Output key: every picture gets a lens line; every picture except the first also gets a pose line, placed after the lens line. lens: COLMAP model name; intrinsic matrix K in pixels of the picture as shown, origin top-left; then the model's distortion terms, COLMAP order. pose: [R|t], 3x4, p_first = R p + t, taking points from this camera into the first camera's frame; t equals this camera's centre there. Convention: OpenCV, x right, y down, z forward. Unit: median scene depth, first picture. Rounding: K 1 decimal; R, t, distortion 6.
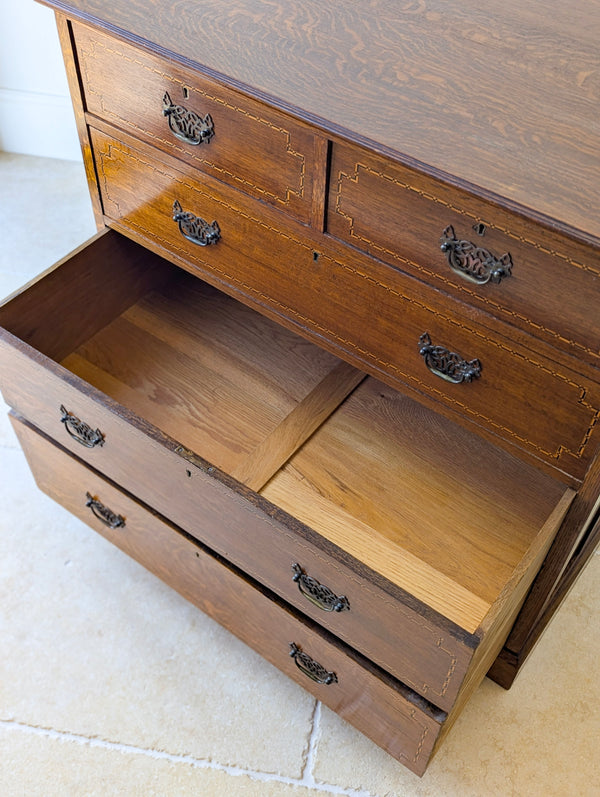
lens RADIAL K [[867.2, 0, 308.5], [0, 867.2, 392.5], [0, 0, 1]] dist [0.017073, 0.035401]
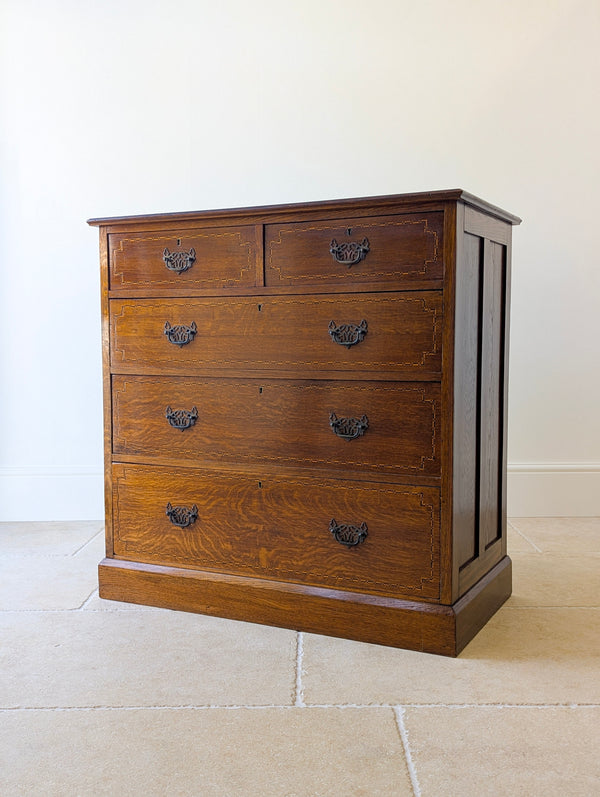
lens RADIAL K [[856.9, 0, 311.2], [0, 856.9, 403.2], [0, 0, 1]] dist [0.128153, -0.197394]
pose [[0.982625, -0.048986, 0.179023, -0.212124], [0.159840, 0.713609, -0.682065, 1.189562], [-0.094341, 0.698829, 0.709040, -0.070529]]
